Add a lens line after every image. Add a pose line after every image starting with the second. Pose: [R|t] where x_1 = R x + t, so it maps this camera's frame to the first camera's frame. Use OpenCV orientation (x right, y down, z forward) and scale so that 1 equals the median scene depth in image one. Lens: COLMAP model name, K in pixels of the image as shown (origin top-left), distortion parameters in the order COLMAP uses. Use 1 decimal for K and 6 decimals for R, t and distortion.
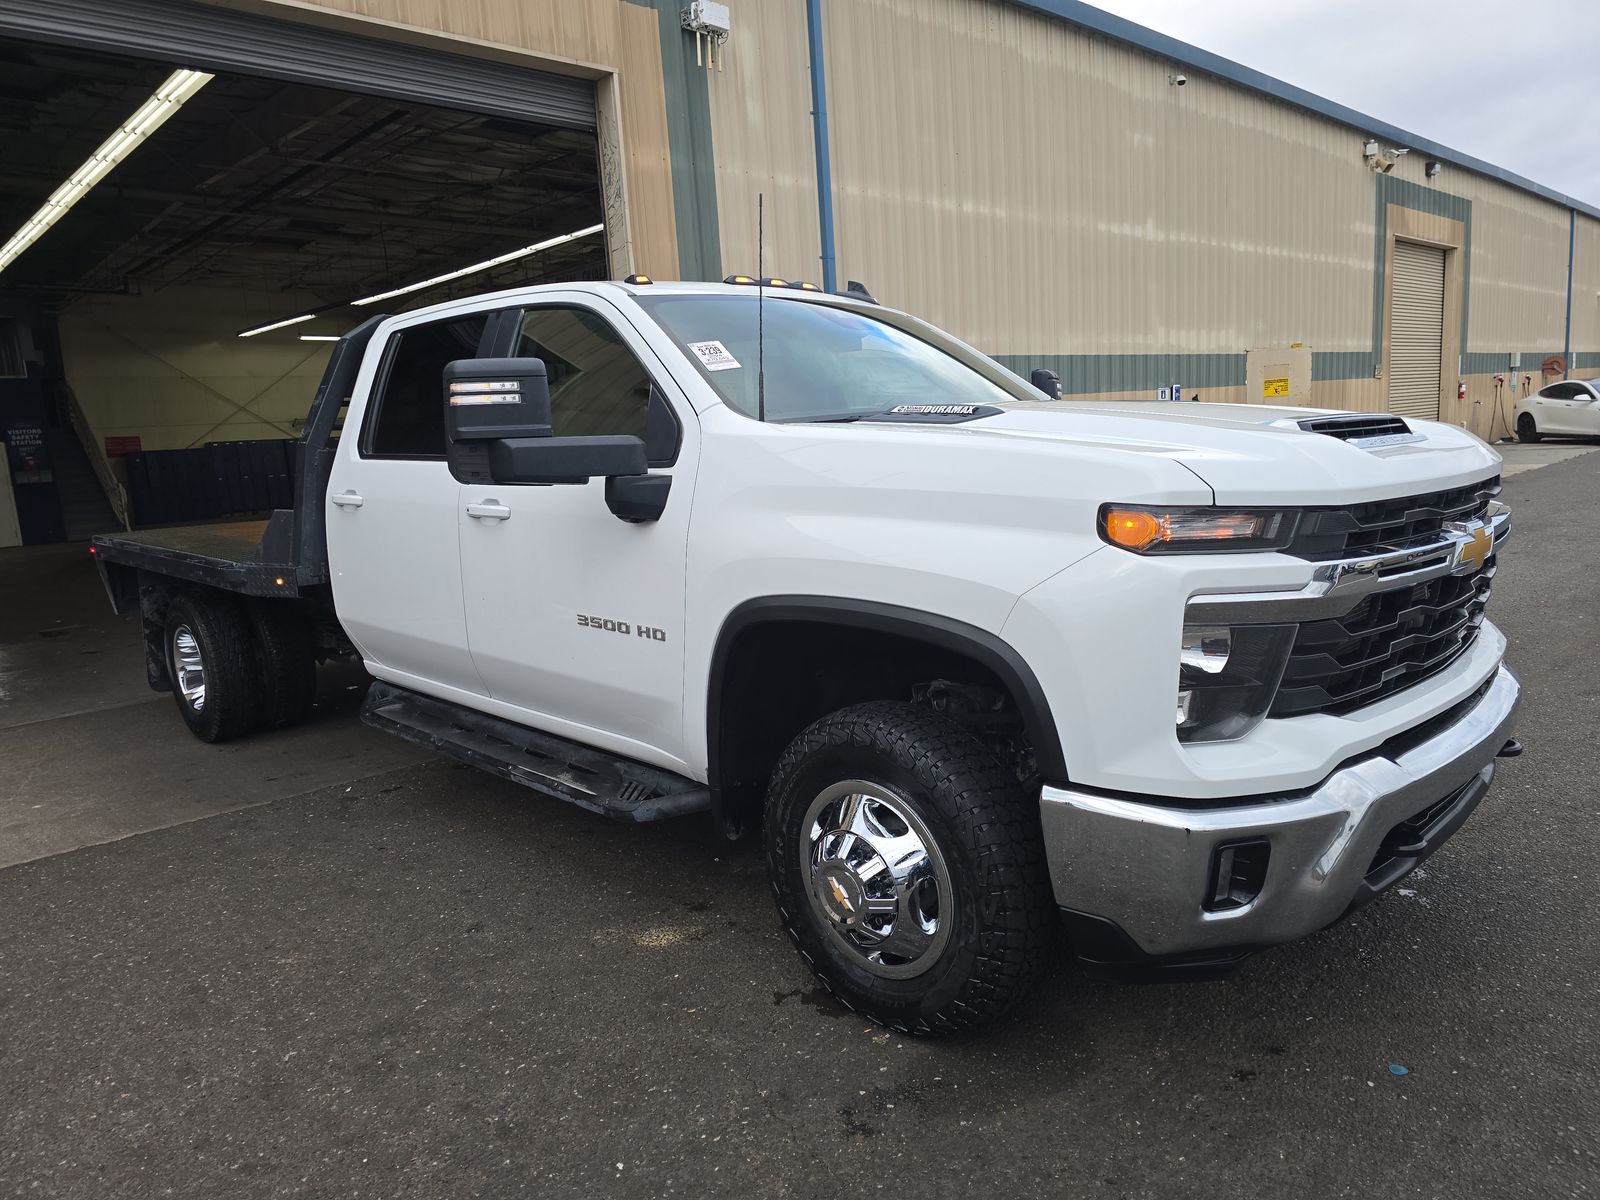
lens RADIAL K [[1090.8, 0, 800.0], [0, 1090.8, 600.0], [0, 0, 1]] dist [0.002821, -0.020286]
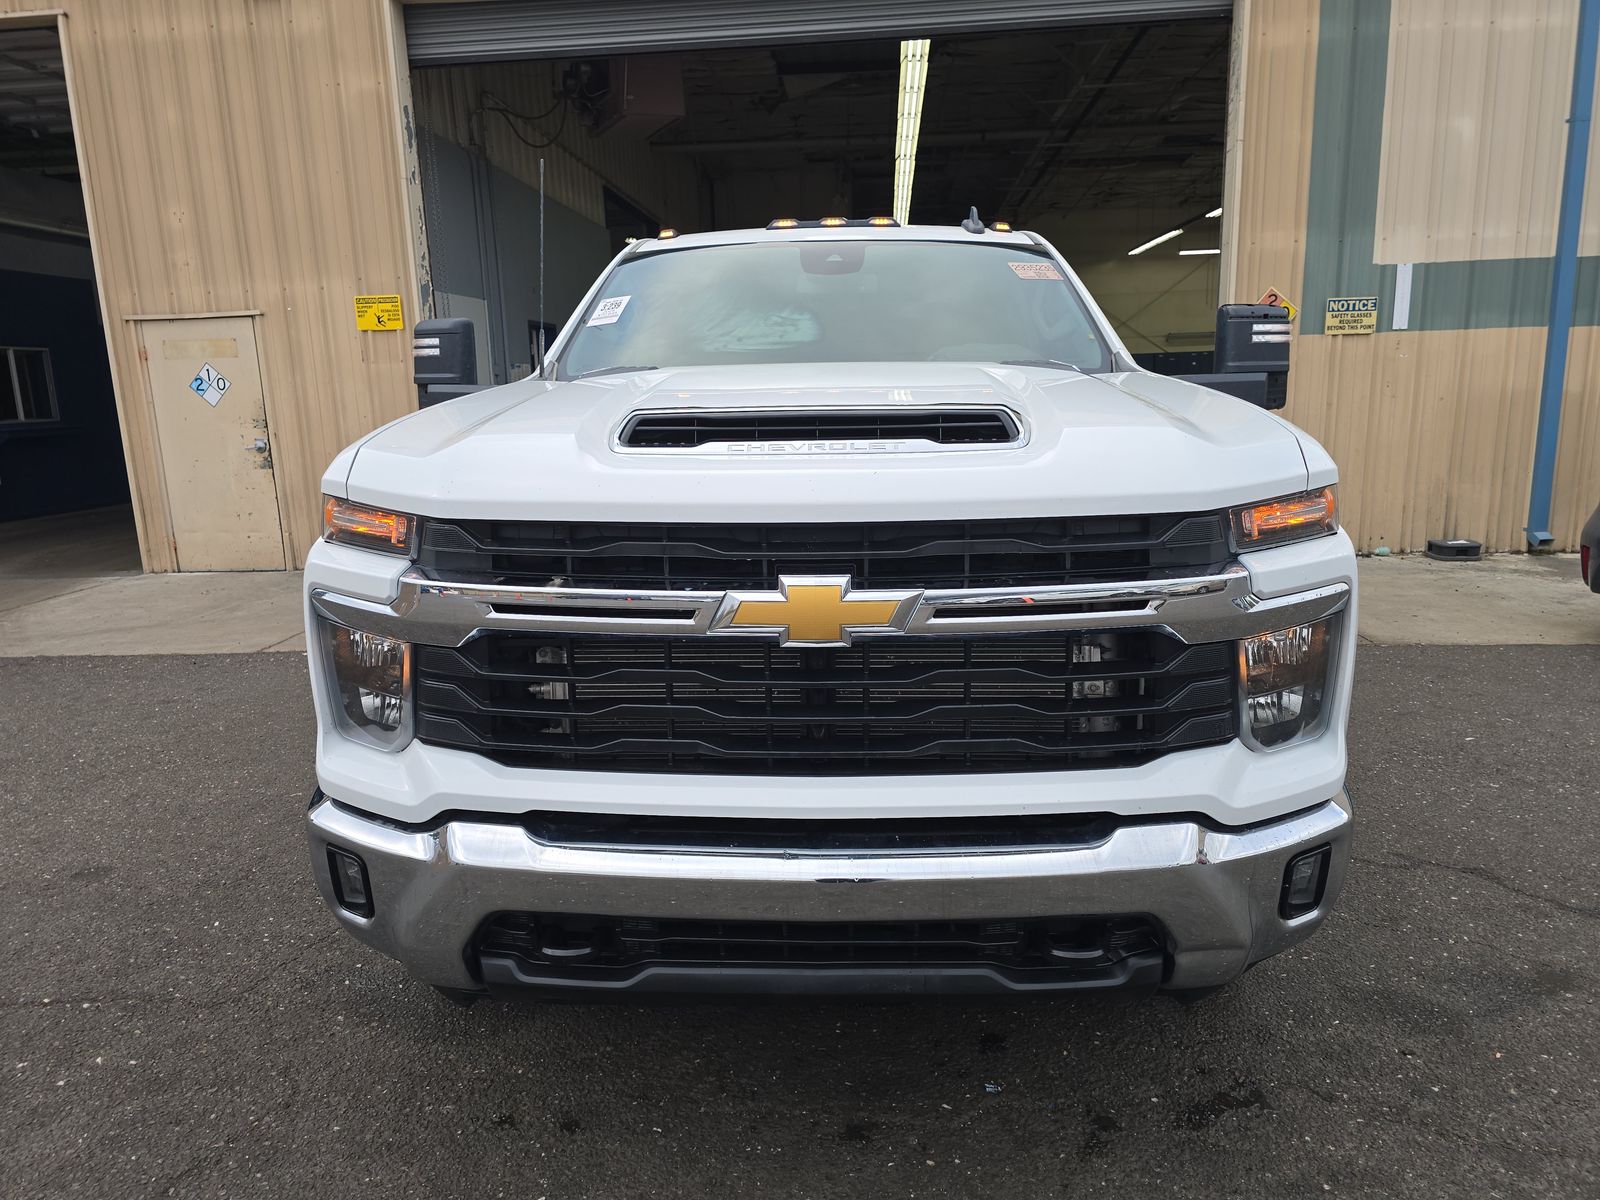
lens RADIAL K [[1090.8, 0, 800.0], [0, 1090.8, 600.0], [0, 0, 1]] dist [0.002821, -0.020286]
pose [[0.670921, 0.170787, -0.721593, 0.260635], [-0.113447, 0.985301, 0.127720, -0.030881], [0.732799, -0.003827, 0.680434, 0.126923]]
